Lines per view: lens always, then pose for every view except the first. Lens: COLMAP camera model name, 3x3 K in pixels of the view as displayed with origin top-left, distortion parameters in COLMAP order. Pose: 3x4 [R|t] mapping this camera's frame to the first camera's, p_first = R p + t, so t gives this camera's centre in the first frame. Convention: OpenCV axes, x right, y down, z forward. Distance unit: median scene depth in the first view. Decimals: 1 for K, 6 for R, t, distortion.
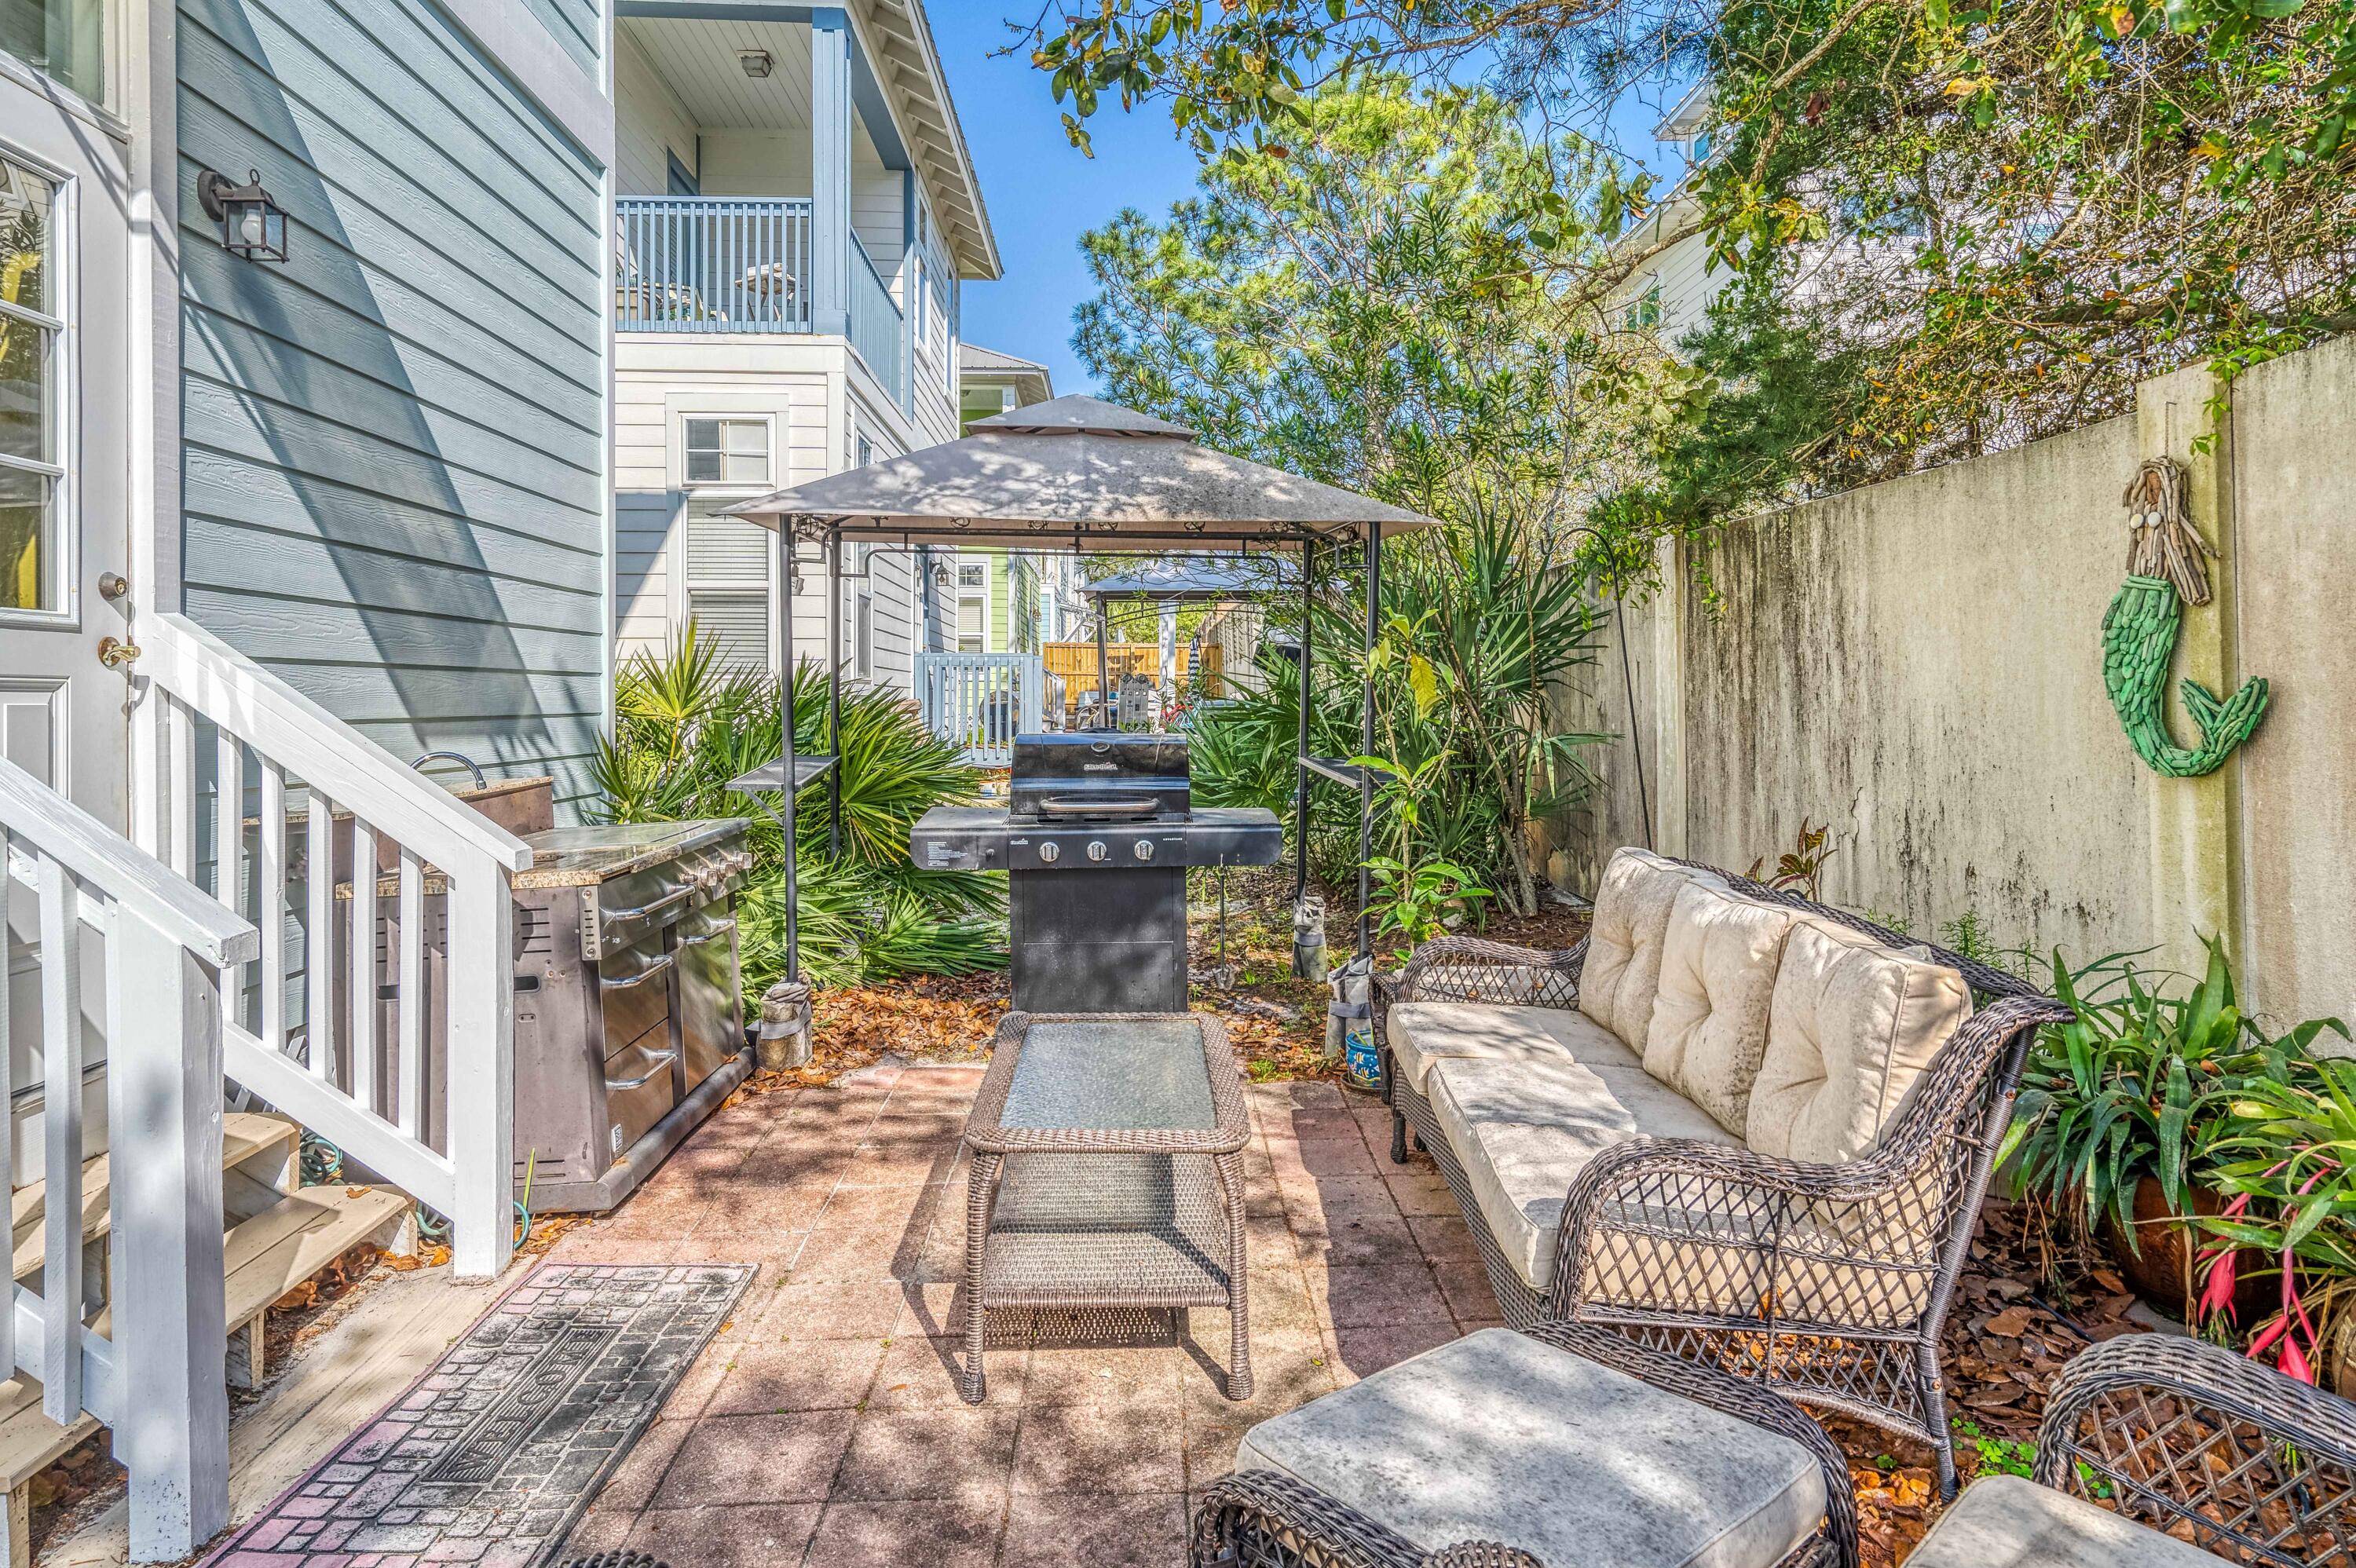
lens RADIAL K [[1408.2, 0, 1175.6], [0, 1408.2, 710.7], [0, 0, 1]] dist [0.002310, 0.001533]
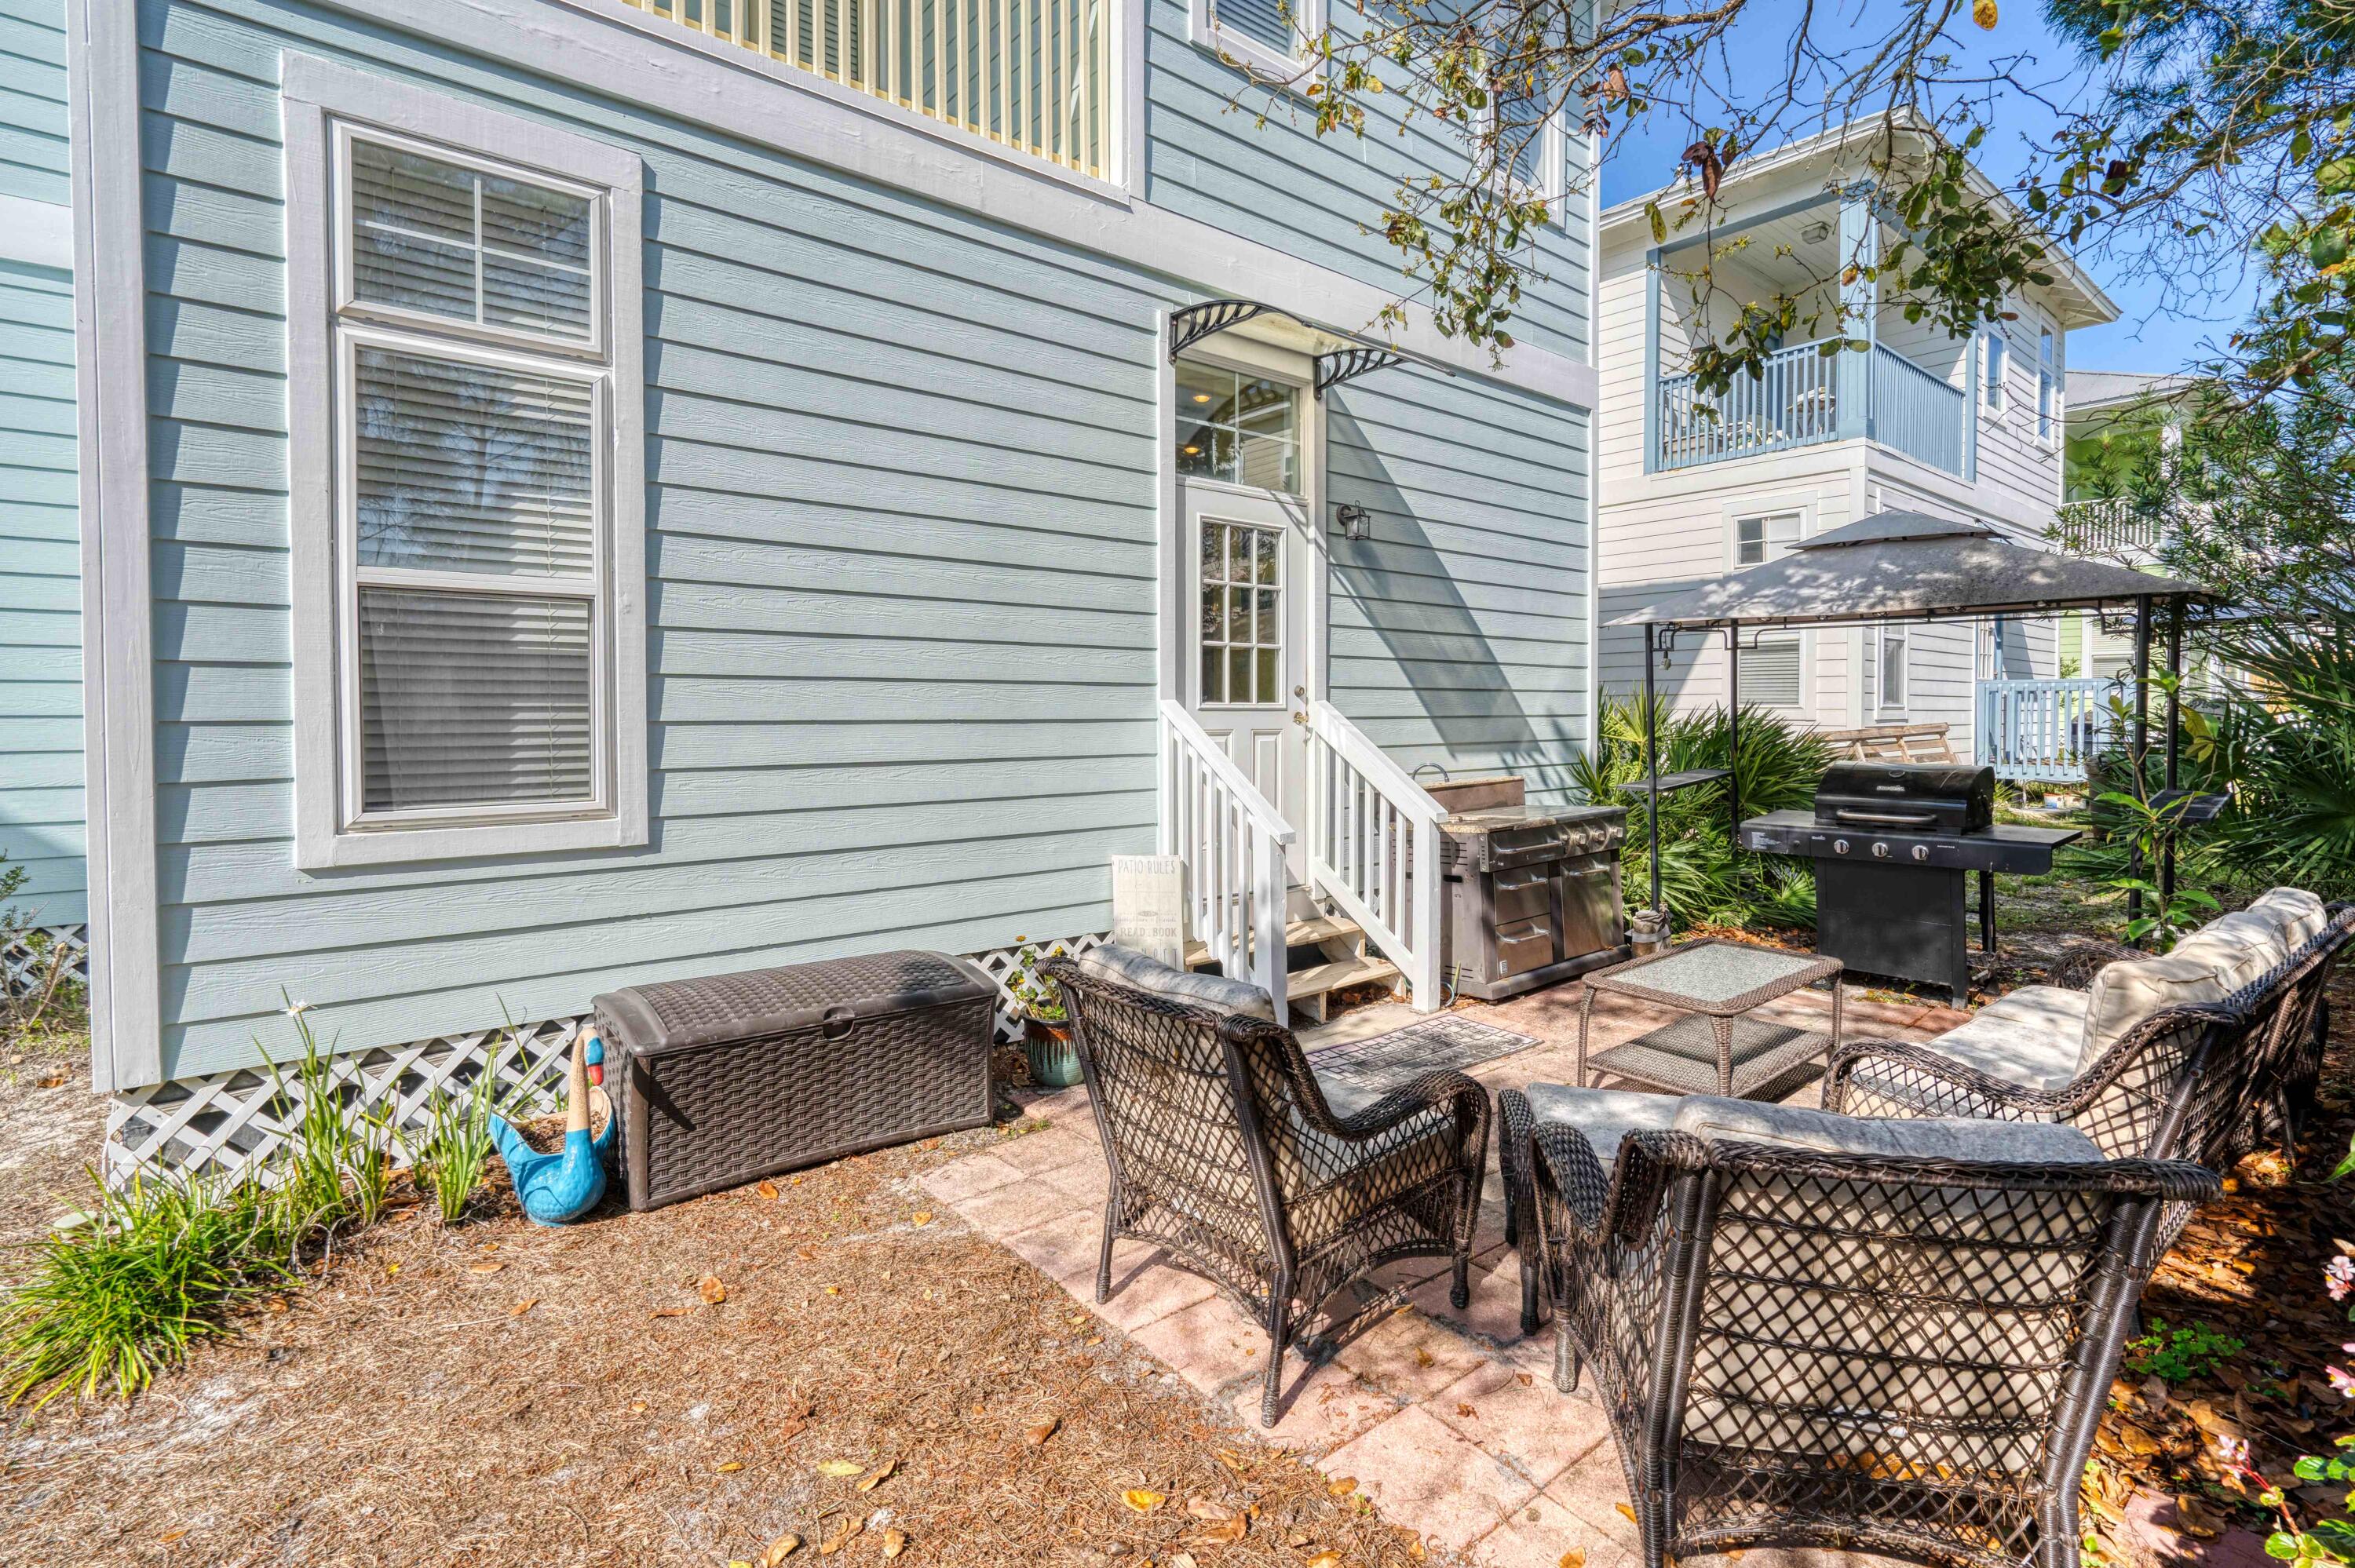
lens RADIAL K [[1074.1, 0, 1175.7], [0, 1074.1, 732.0], [0, 0, 1]] dist [0.000120, 0.000011]
pose [[0.598617, 0.018500, -0.800822, 0.507171], [-0.005806, 0.999807, 0.018756, -0.042872], [0.801015, -0.006578, 0.598609, -0.234513]]
